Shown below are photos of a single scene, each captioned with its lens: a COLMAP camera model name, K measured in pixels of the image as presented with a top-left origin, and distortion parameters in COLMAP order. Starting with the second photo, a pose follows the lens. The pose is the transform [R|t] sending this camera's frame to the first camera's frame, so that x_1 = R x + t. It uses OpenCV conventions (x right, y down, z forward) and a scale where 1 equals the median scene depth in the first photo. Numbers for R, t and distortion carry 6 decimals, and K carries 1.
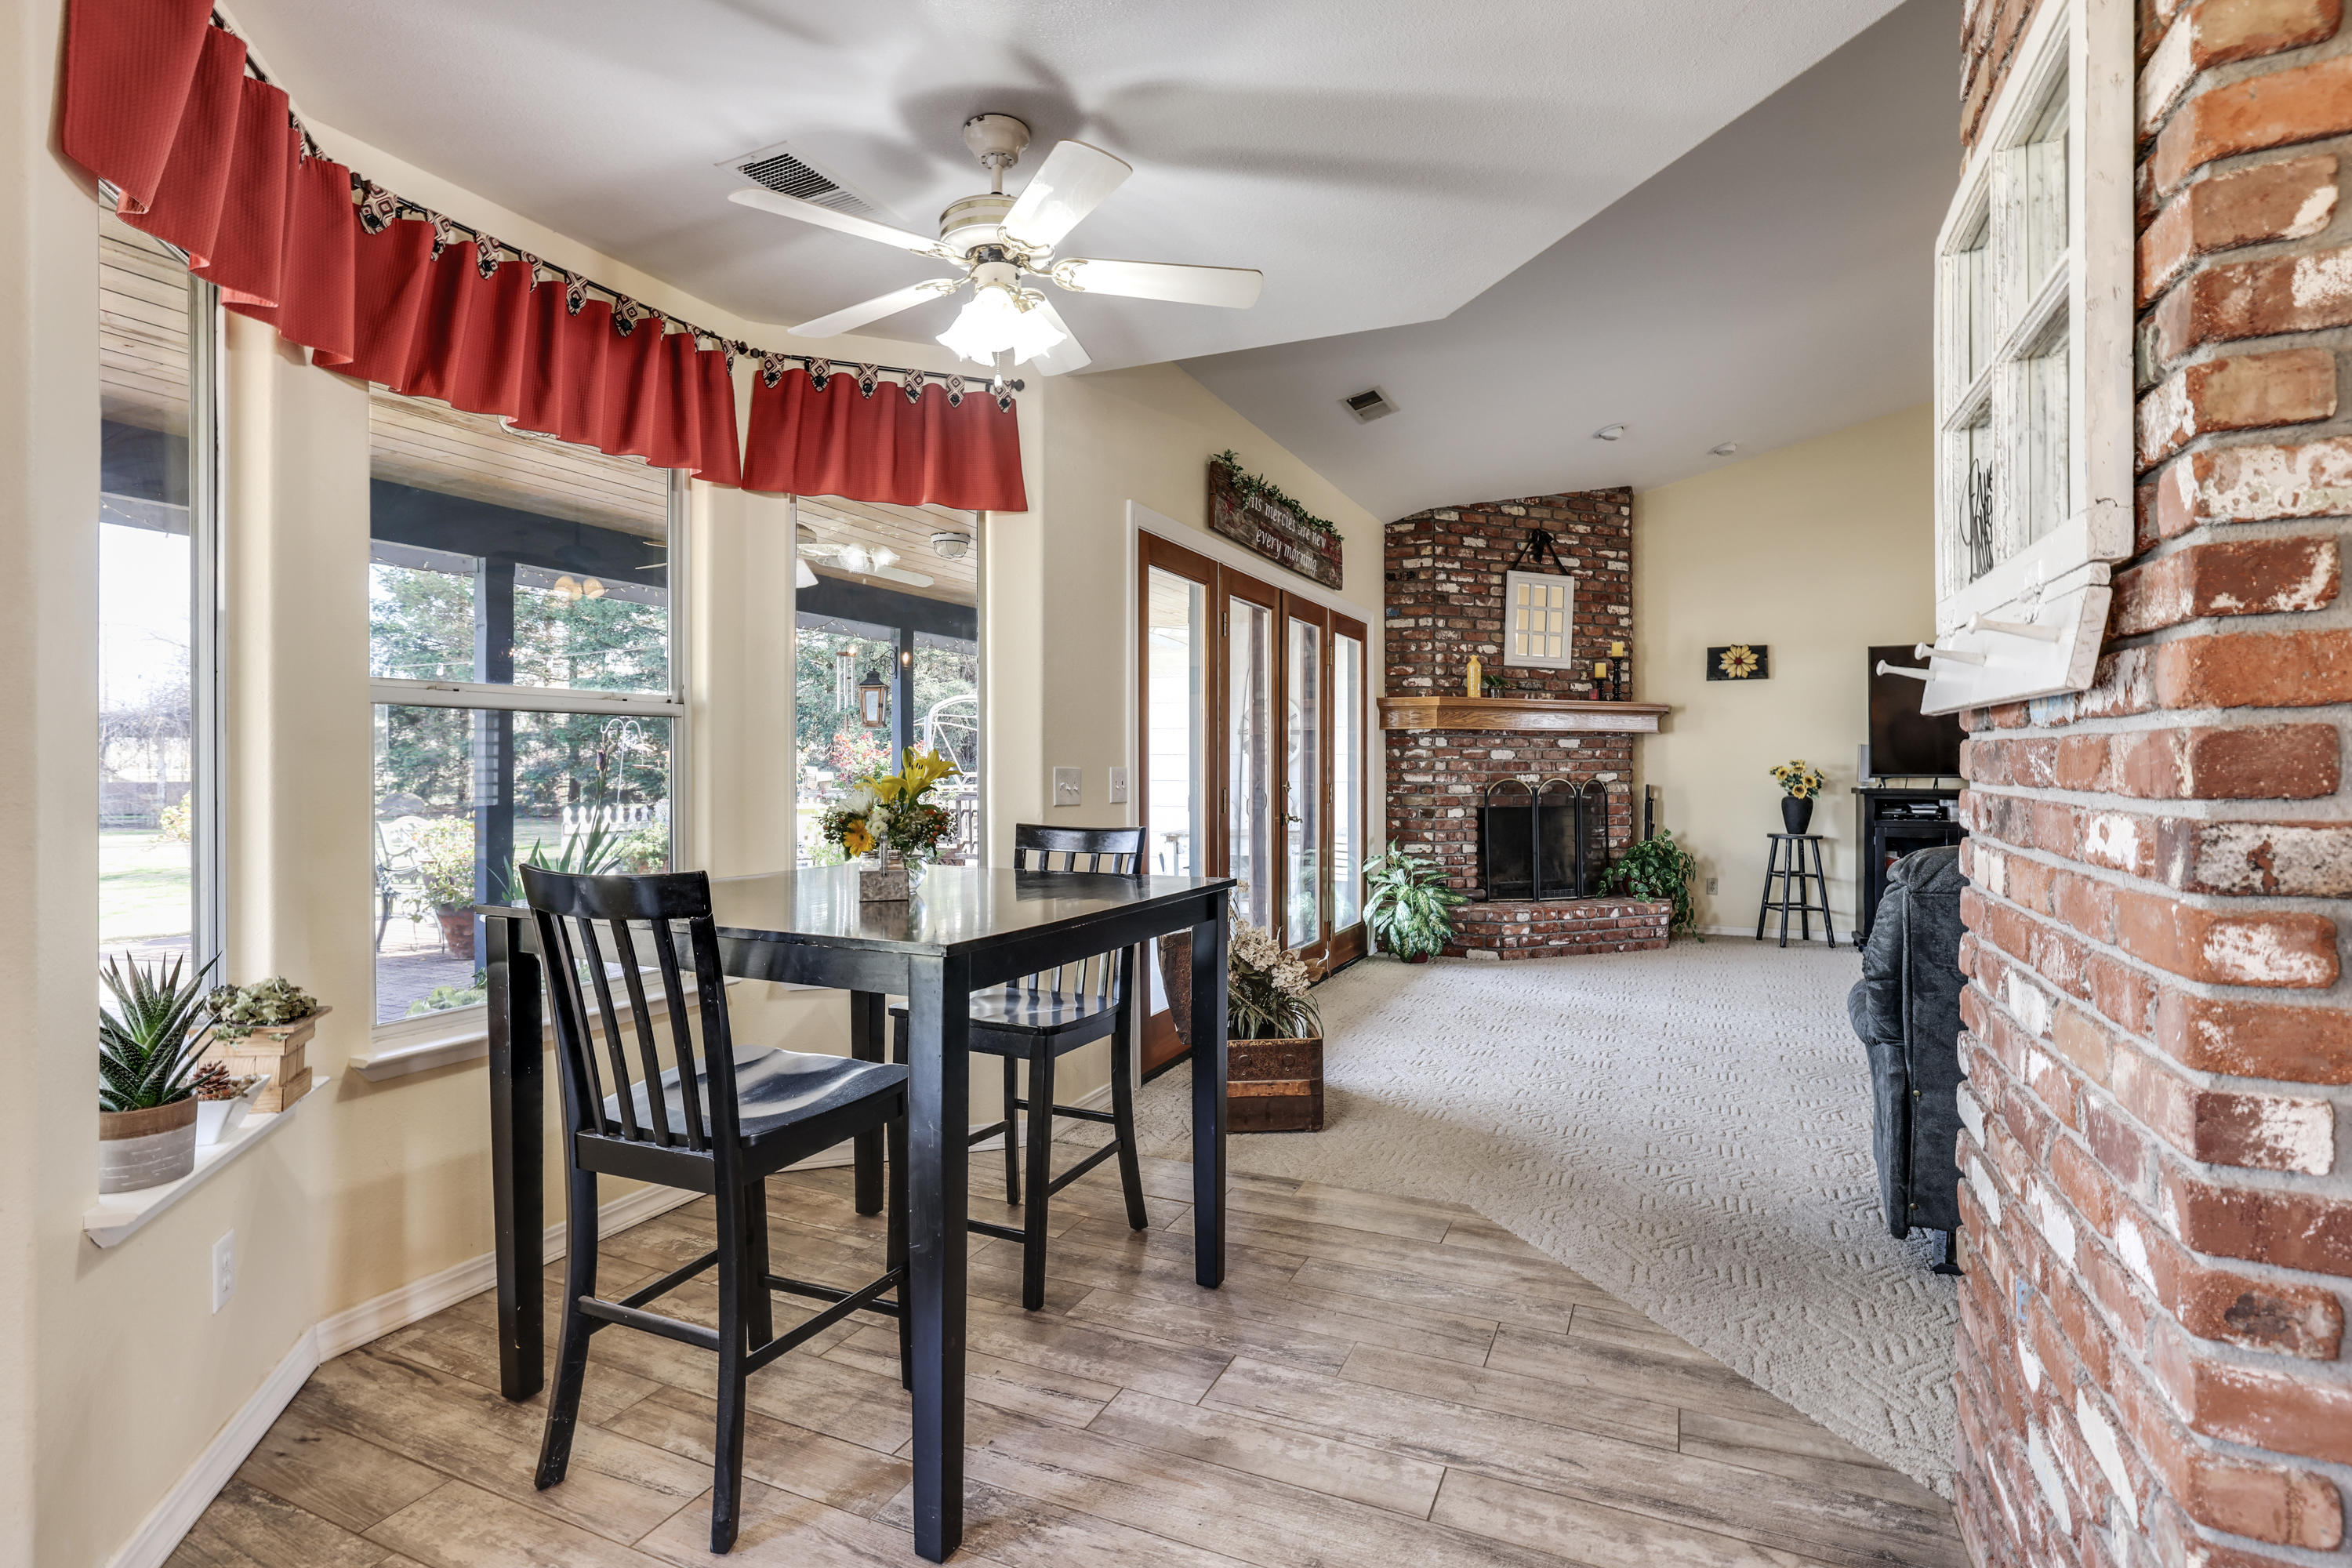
lens RADIAL K [[1134.4, 0, 1180.4], [0, 1134.4, 770.8], [0, 0, 1]] dist [0.000013, -0.000017]
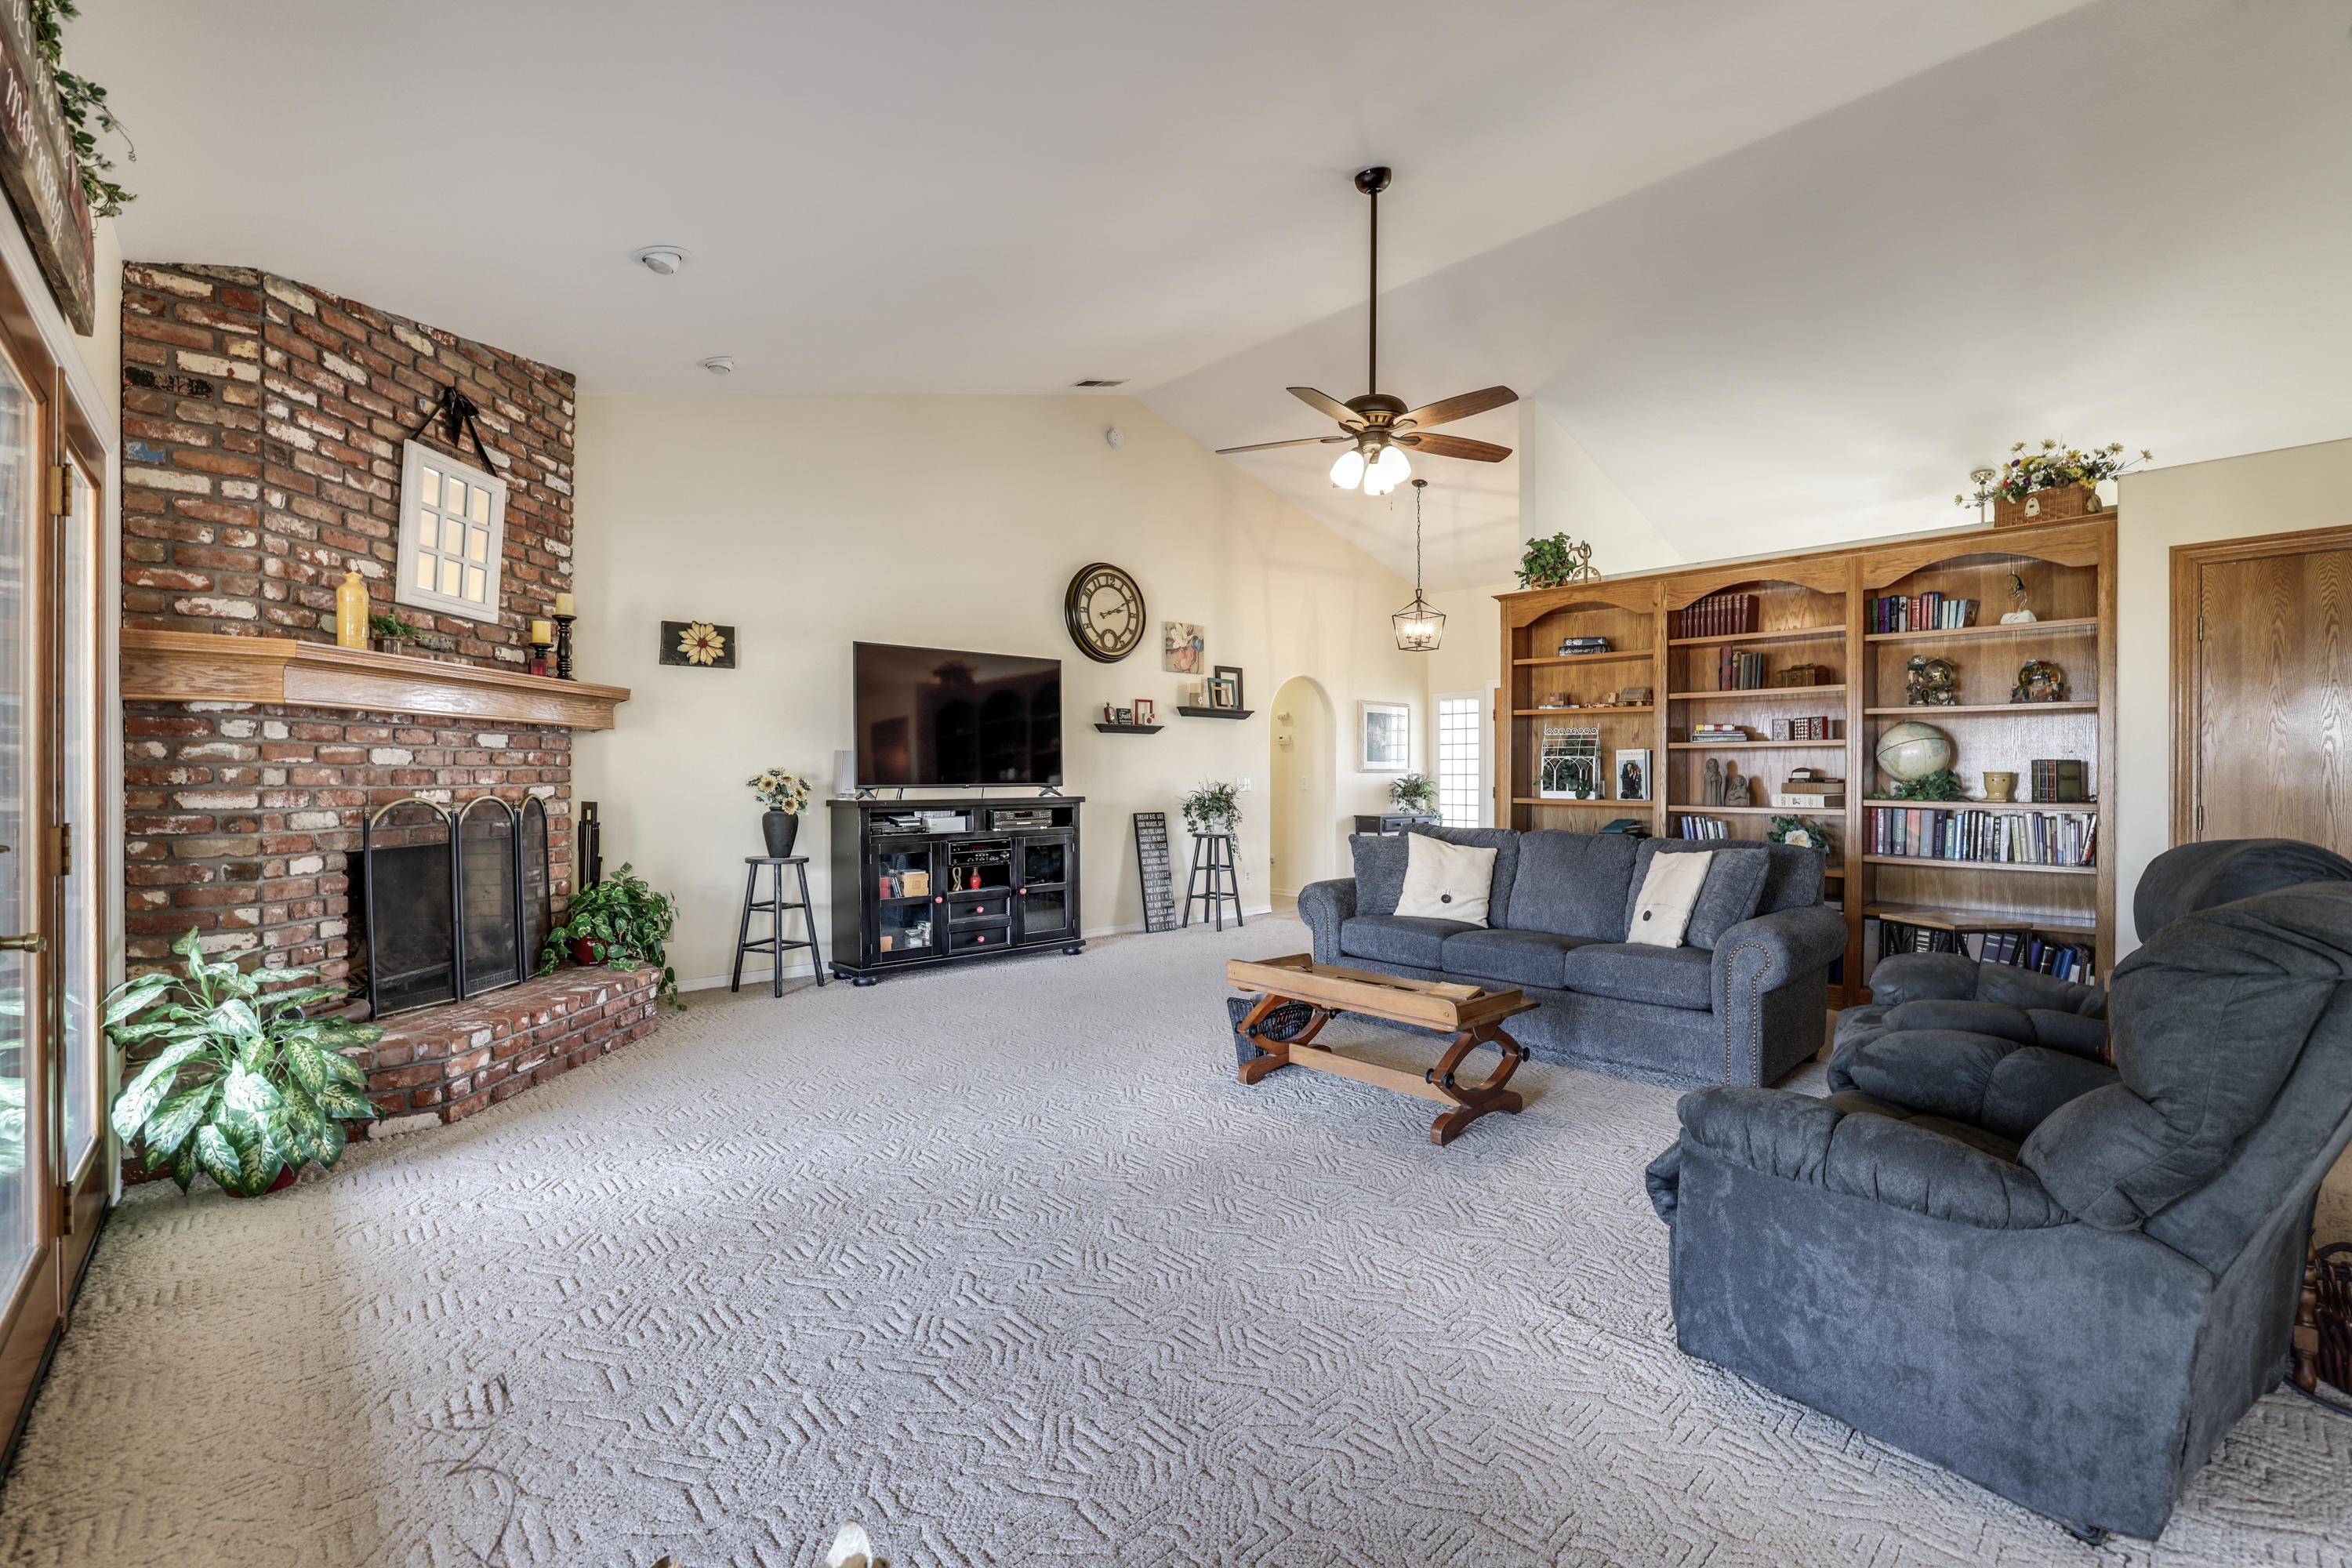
lens RADIAL K [[1021.0, 0, 1175.4], [0, 1021.0, 767.3], [0, 0, 1]] dist [-0.000736, 0.001284]
pose [[0.397184, 0.005363, 0.917723, -0.033423], [0.004141, 0.999962, -0.007635, -0.003214], [-0.917730, 0.006833, 0.397147, 0.435383]]
